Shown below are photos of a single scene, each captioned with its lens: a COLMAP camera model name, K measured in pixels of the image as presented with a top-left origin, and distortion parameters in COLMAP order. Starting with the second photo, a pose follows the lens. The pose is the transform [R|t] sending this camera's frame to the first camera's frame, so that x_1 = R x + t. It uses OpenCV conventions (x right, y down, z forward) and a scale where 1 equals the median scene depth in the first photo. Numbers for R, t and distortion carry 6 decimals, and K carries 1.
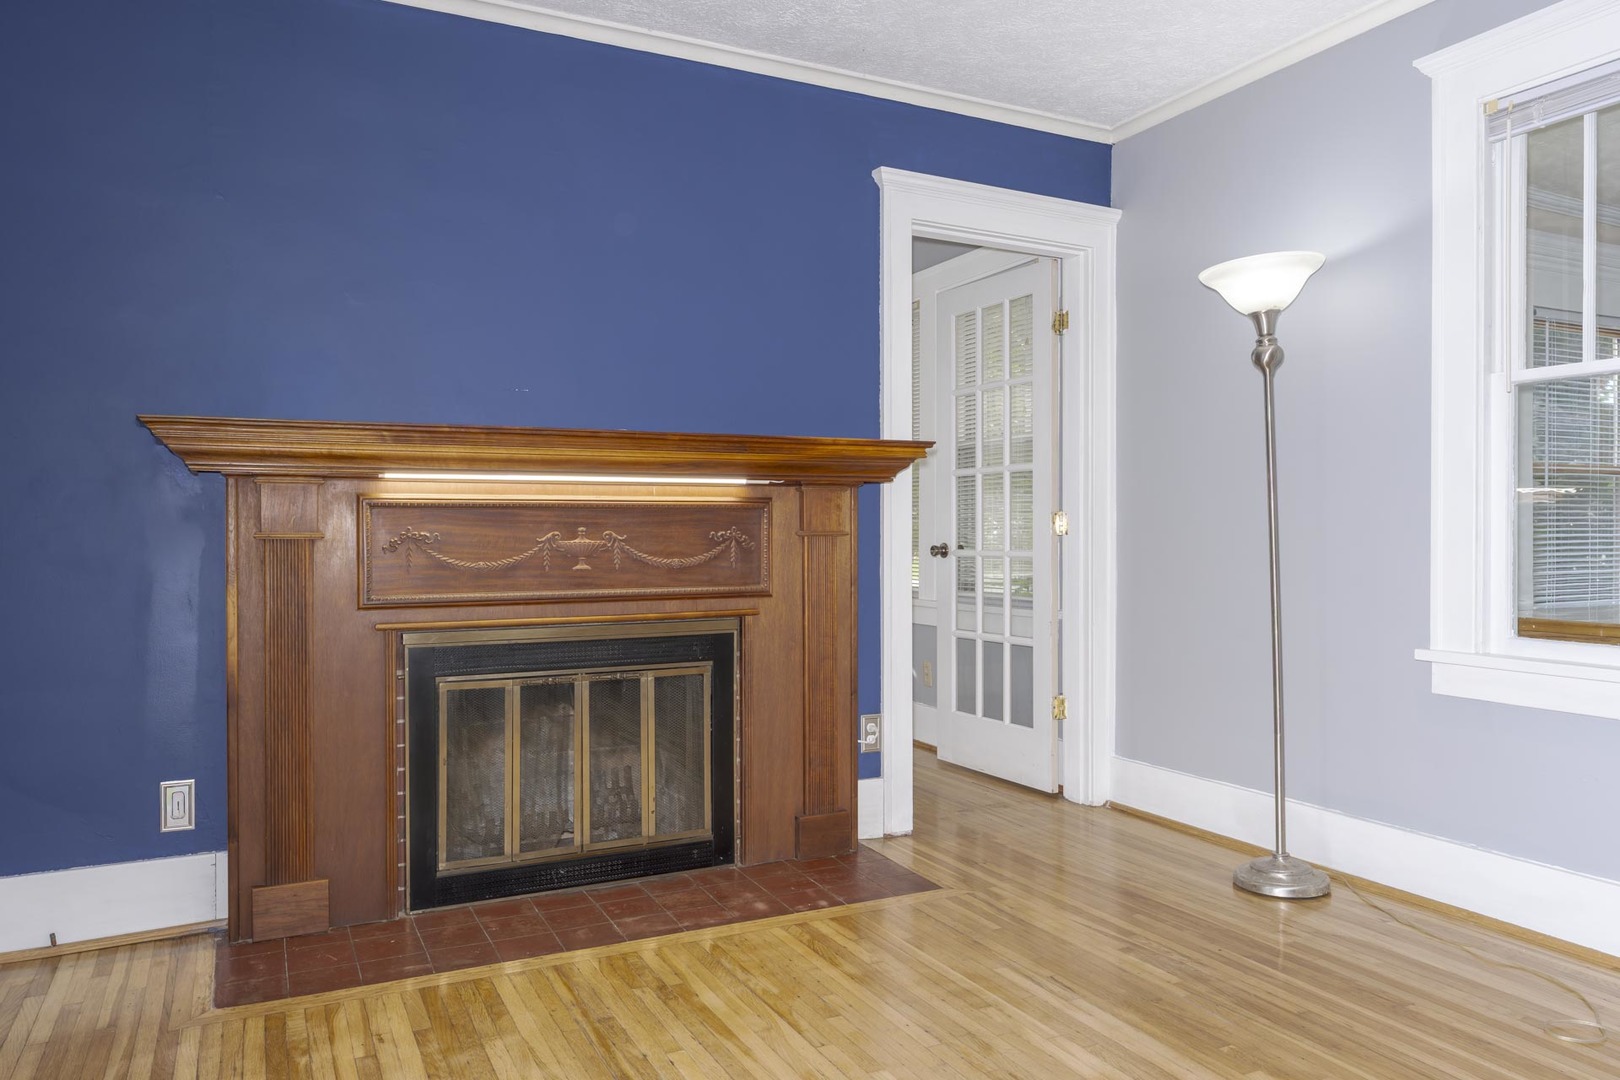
lens RADIAL K [[1119.0, 0, 812.4], [0, 1119.0, 544.4], [0, 0, 1]] dist [-0.011535, -0.002499]
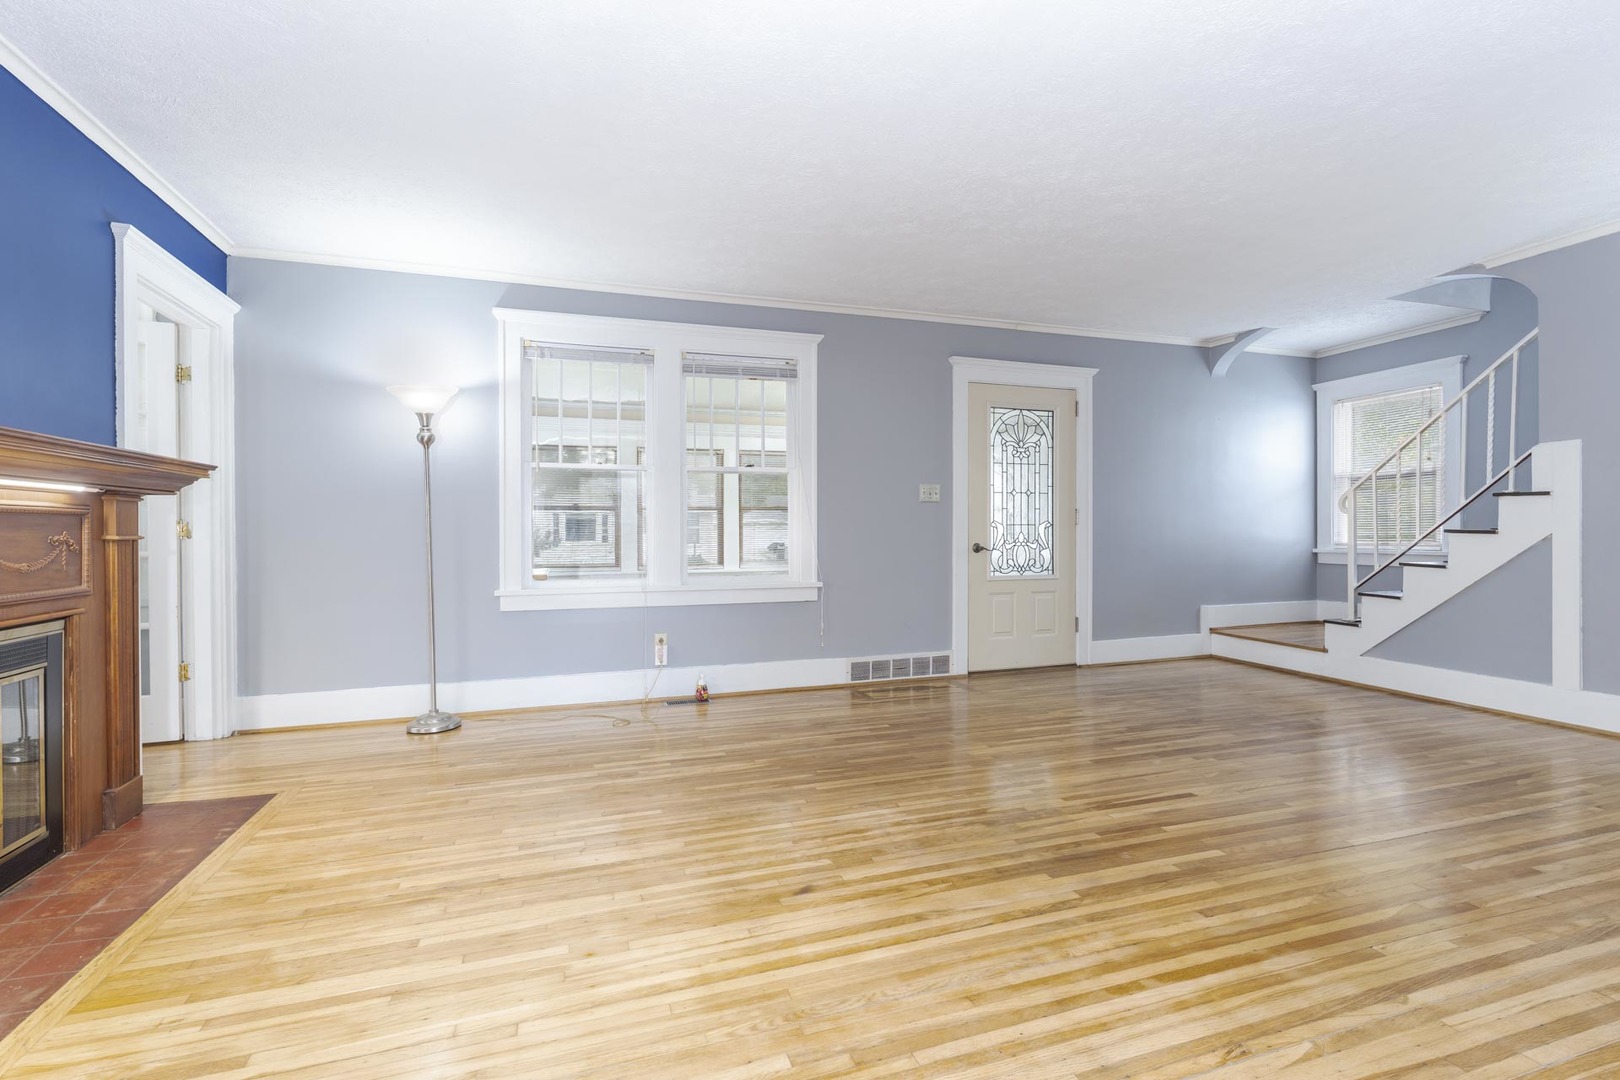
lens RADIAL K [[726.6, 0, 817.4], [0, 726.6, 535.2], [0, 0, 1]] dist [-0.002259, 0.001942]
pose [[0.136235, -0.004392, 0.990667, -0.690045], [0.018439, 0.999828, 0.001897, -0.000515], [-0.990505, 0.018008, 0.136293, 0.214999]]
